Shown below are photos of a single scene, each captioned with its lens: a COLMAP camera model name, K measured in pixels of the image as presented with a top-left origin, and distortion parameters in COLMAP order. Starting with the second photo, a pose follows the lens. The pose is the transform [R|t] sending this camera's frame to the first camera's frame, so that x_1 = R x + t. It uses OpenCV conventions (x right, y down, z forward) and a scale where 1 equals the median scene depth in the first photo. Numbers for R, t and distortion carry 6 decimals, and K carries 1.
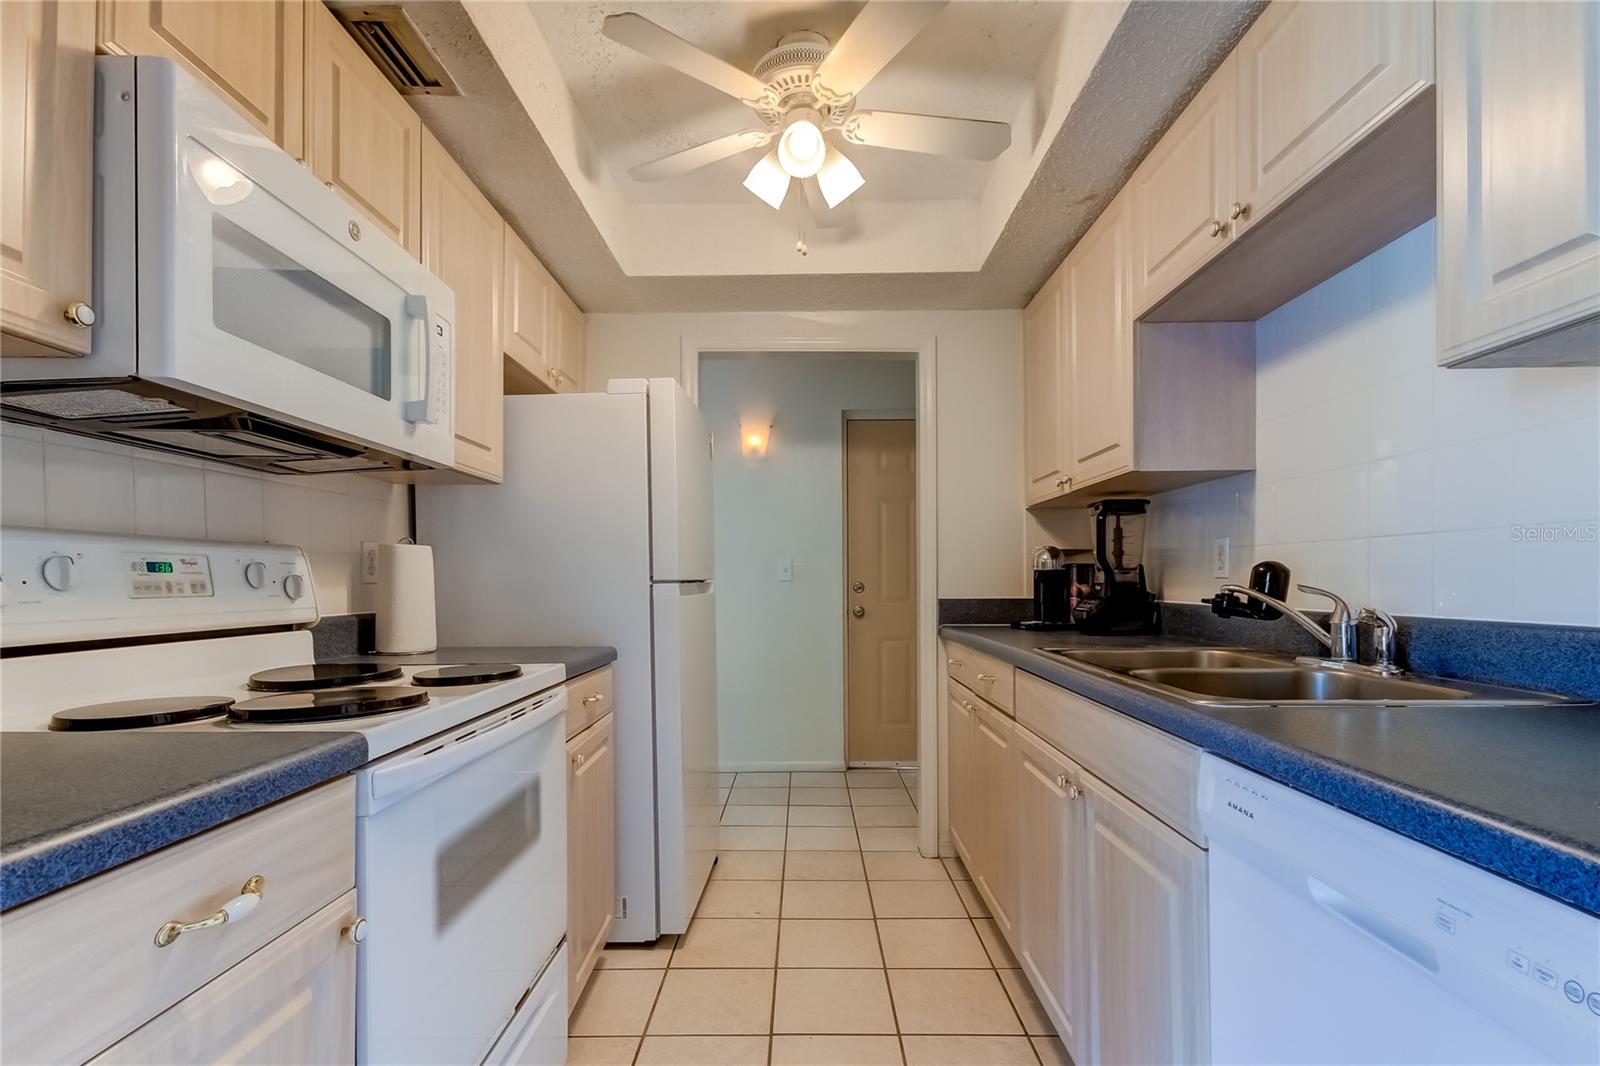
lens RADIAL K [[747.6, 0, 796.8], [0, 747.6, 582.3], [0, 0, 1]] dist [0.024684, -0.000297]
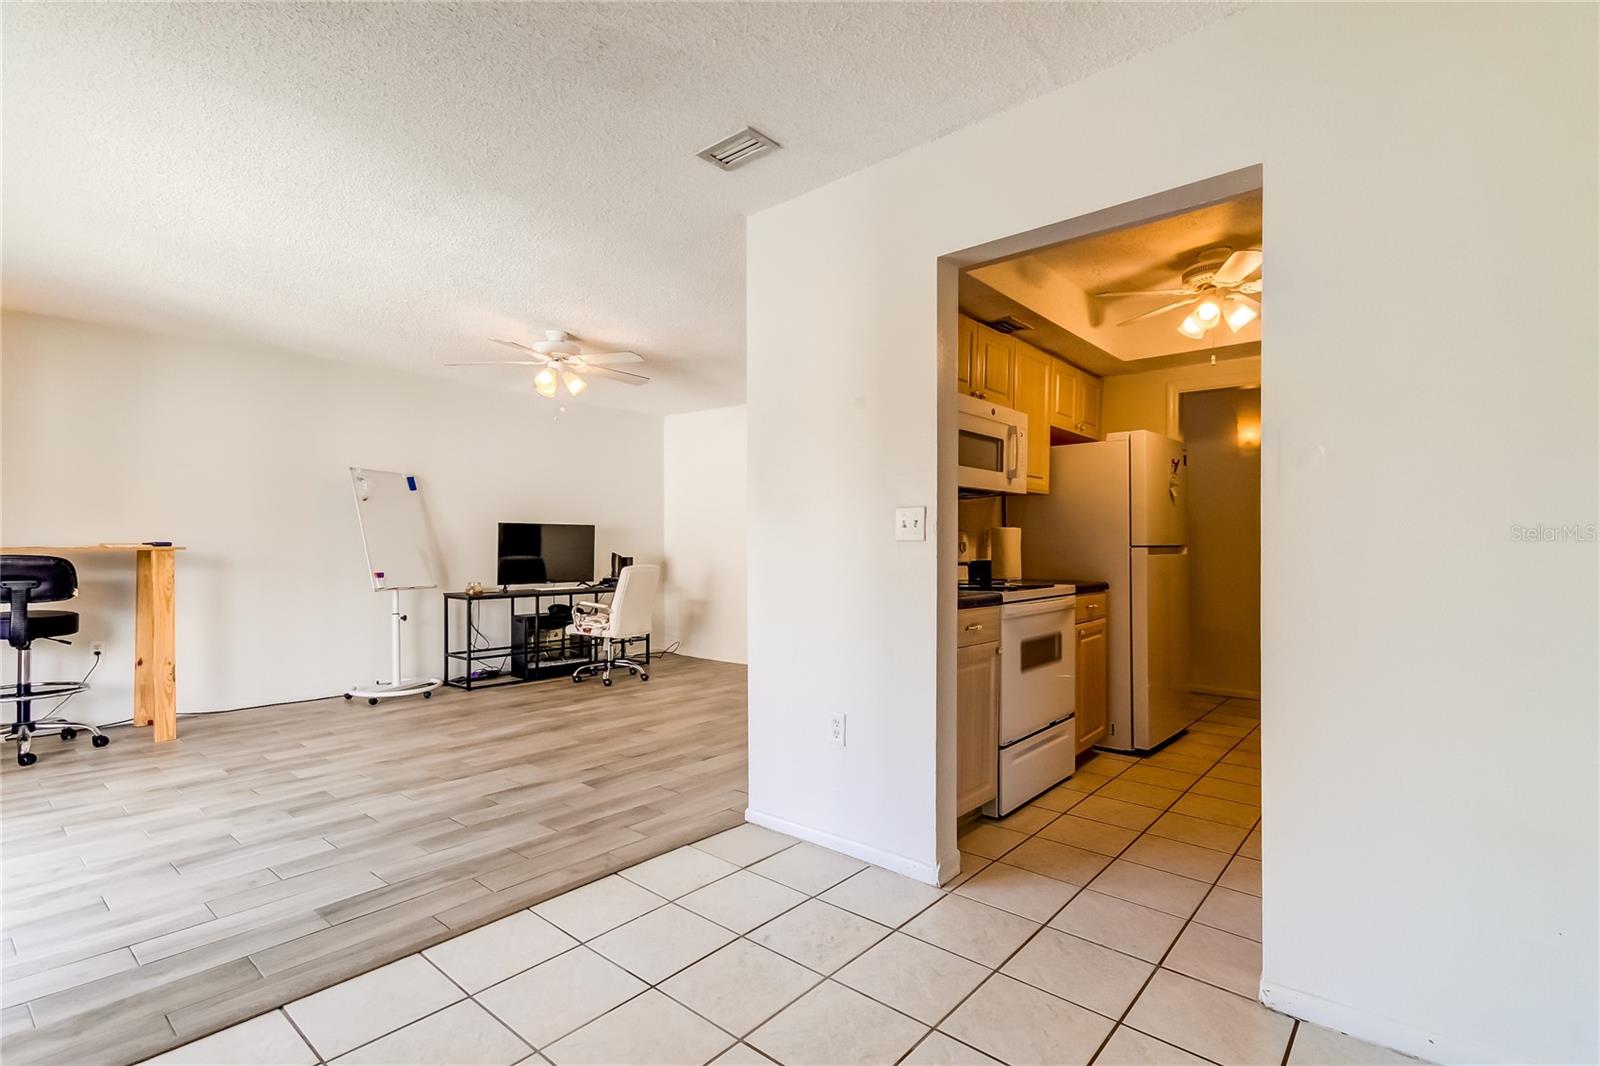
lens RADIAL K [[749.0, 0, 821.4], [0, 749.0, 549.5], [0, 0, 1]] dist [0.015475, -0.001157]
pose [[0.777292, 0.011165, -0.629041, 0.488794], [-0.008014, 0.999937, 0.007845, -0.002662], [0.629089, -0.001057, 0.777333, -1.149425]]
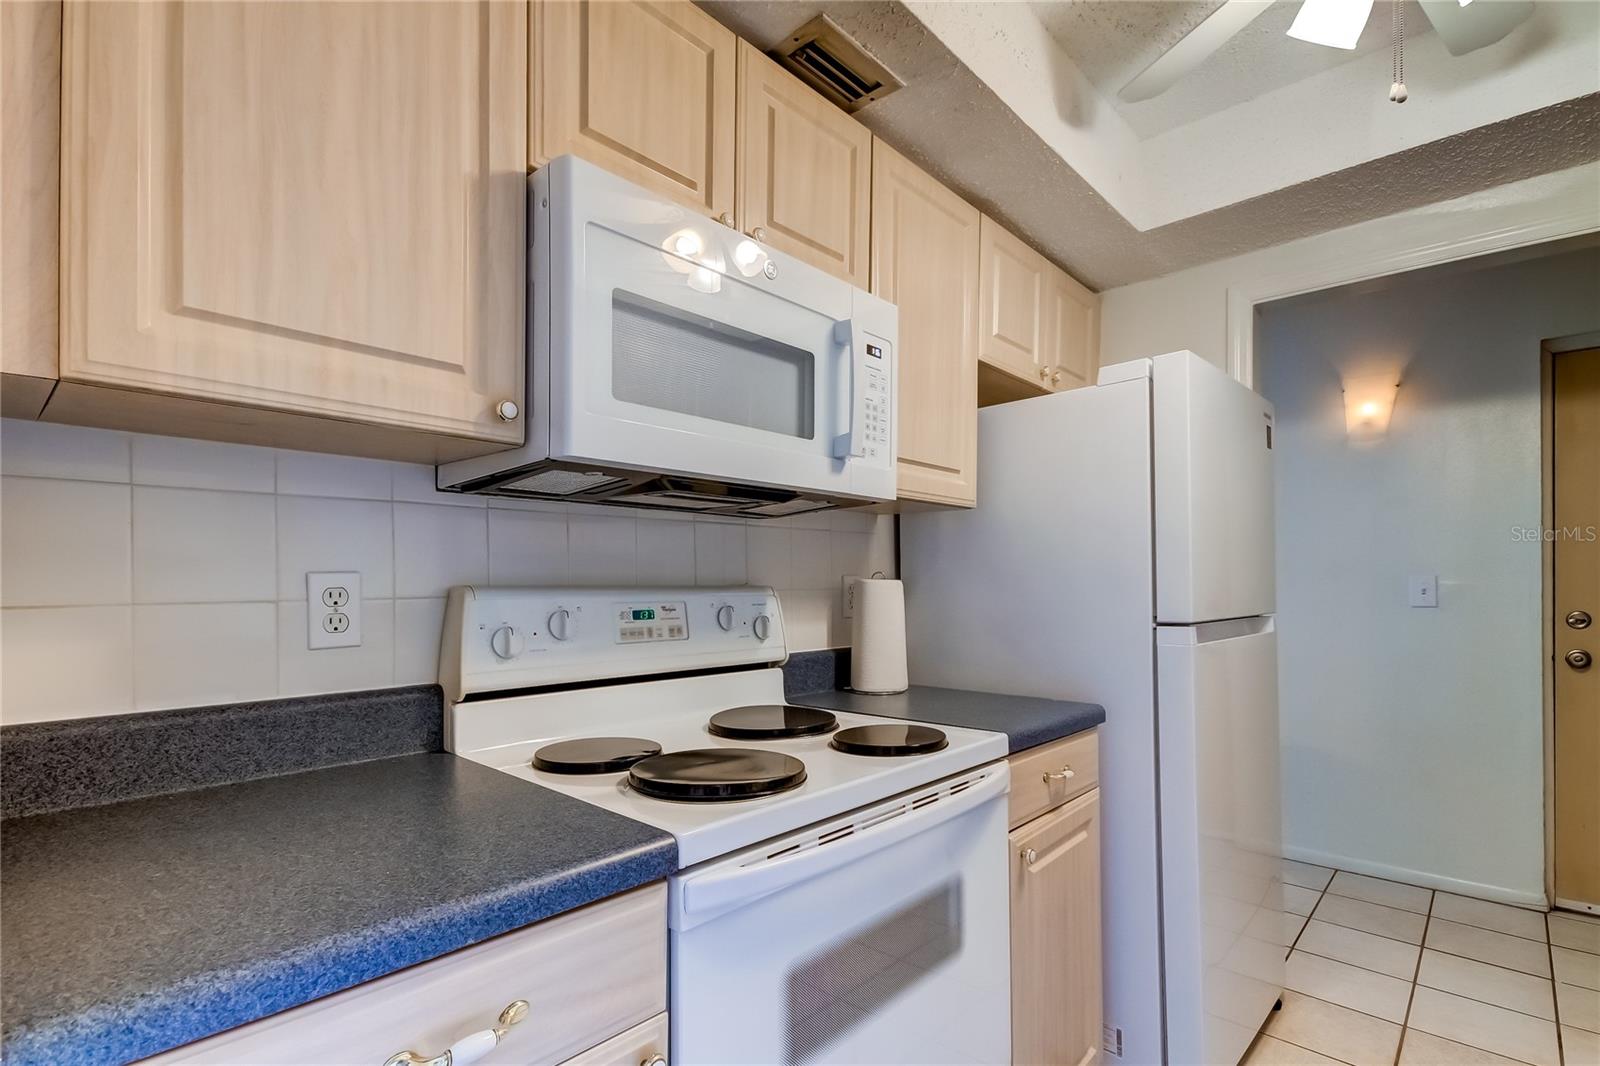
lens RADIAL K [[761.1, 0, 803.2], [0, 761.1, 580.1], [0, 0, 1]] dist [0.015581, -0.000723]
pose [[0.747977, 0.000713, -0.663725, 0.073464], [-0.004344, 0.999983, -0.003821, -0.055912], [0.663711, 0.005741, 0.747967, 0.255843]]
